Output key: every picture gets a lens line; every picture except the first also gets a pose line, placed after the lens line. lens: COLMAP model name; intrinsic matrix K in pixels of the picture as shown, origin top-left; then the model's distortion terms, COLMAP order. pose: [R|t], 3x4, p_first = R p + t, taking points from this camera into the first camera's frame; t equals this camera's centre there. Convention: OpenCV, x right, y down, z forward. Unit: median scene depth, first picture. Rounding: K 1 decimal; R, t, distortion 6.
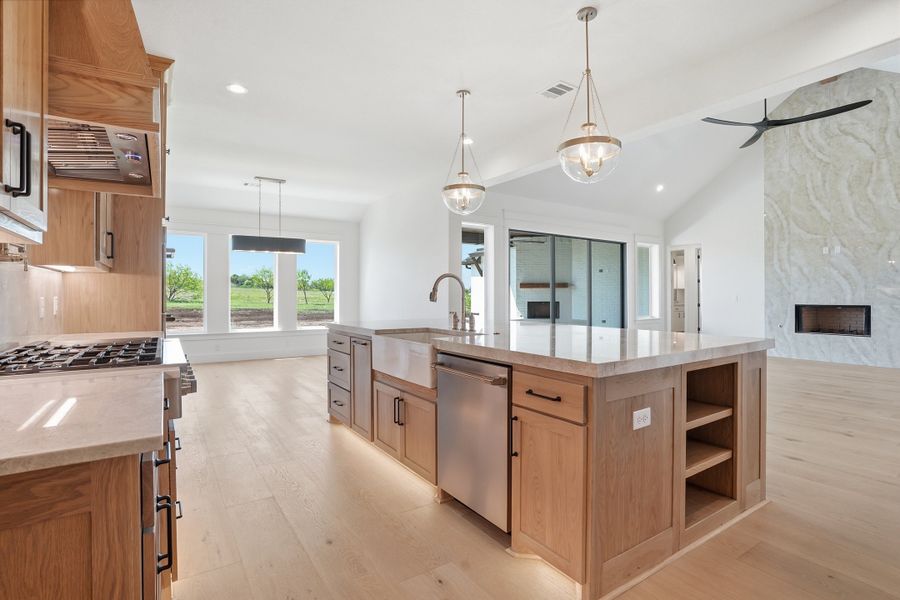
lens RADIAL K [[422.8, 0, 438.6], [0, 422.8, 299.5], [0, 0, 1]] dist [-0.033831, 0.010077]
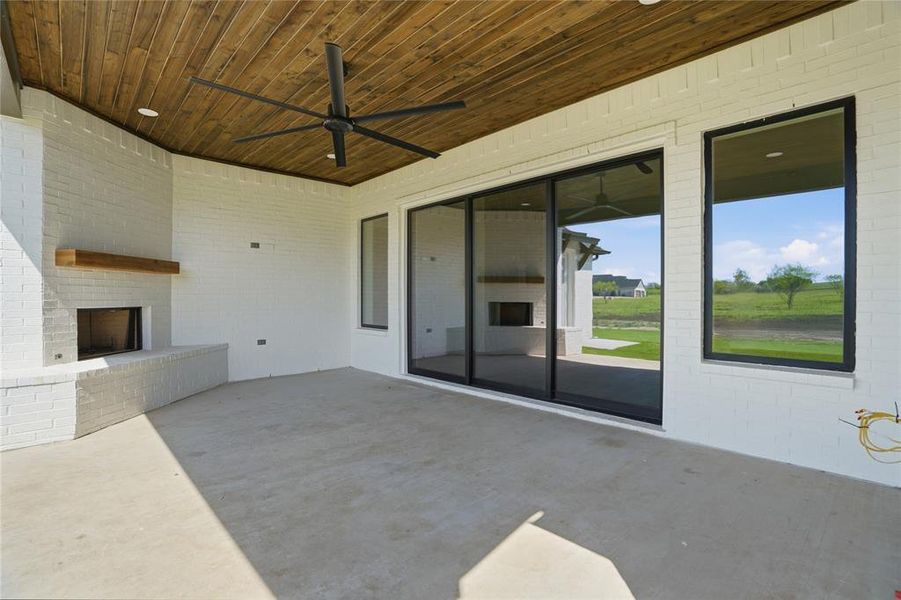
lens RADIAL K [[423.3, 0, 448.1], [0, 423.3, 299.4], [0, 0, 1]] dist [-0.033831, 0.010077]
pose [[-0.161895, -0.000289, 0.986808, -0.258199], [0.006990, 0.999975, 0.001439, -0.001633], [-0.986783, 0.007131, -0.161889, 1.365528]]
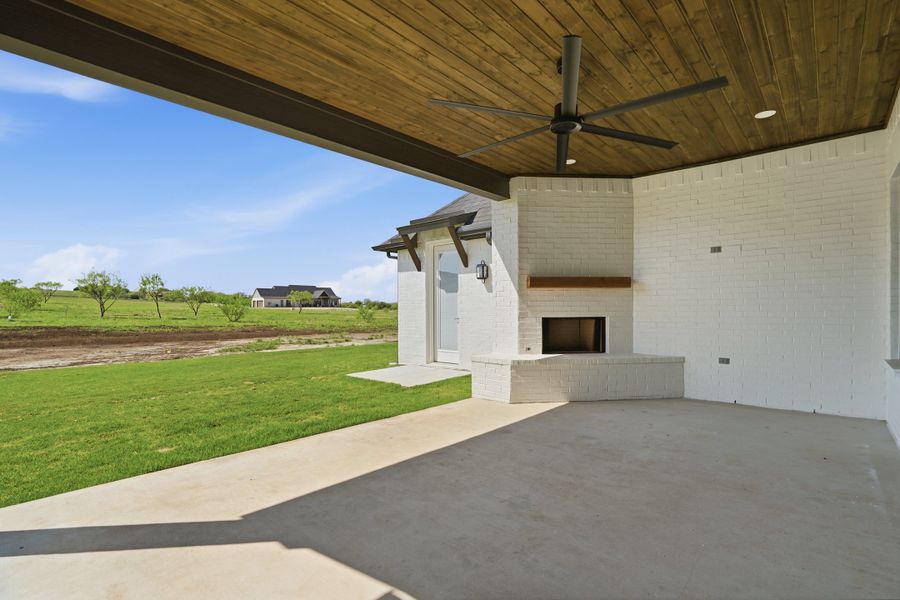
lens RADIAL K [[422.8, 0, 446.9], [0, 422.8, 304.7], [0, 0, 1]] dist [-0.033831, 0.010077]
pose [[0.964774, 0.002425, 0.263070, -0.019188], [0.002102, 0.999855, -0.016925, -0.002735], [-0.263072, 0.016882, 0.964628, 1.035909]]
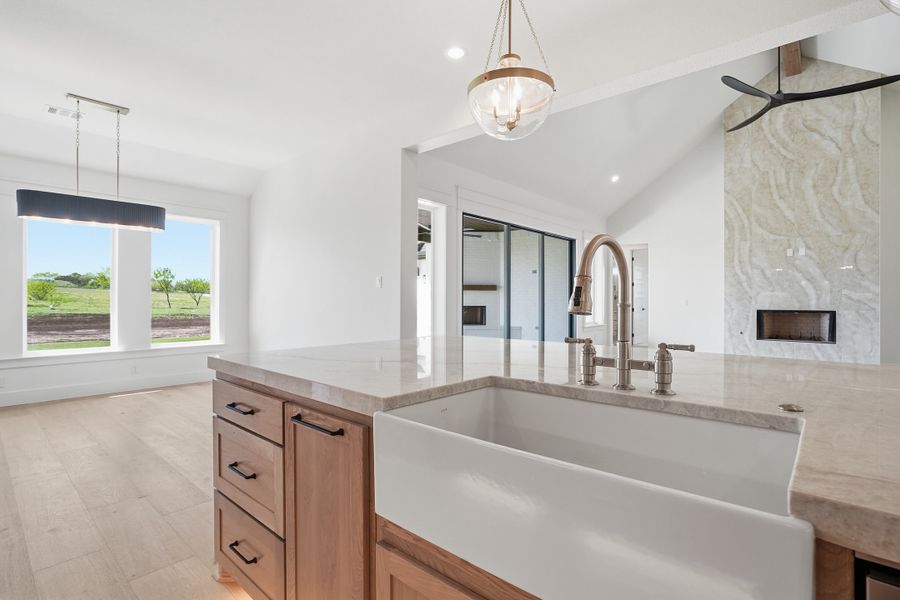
lens RADIAL K [[422.8, 0, 438.4], [0, 422.8, 303.0], [0, 0, 1]] dist [-0.033831, 0.010077]
pose [[0.964490, 0.002074, 0.264111, -0.084910], [-0.002078, 0.999998, -0.000267, -0.001286], [-0.264111, -0.000291, 0.964492, 0.289043]]
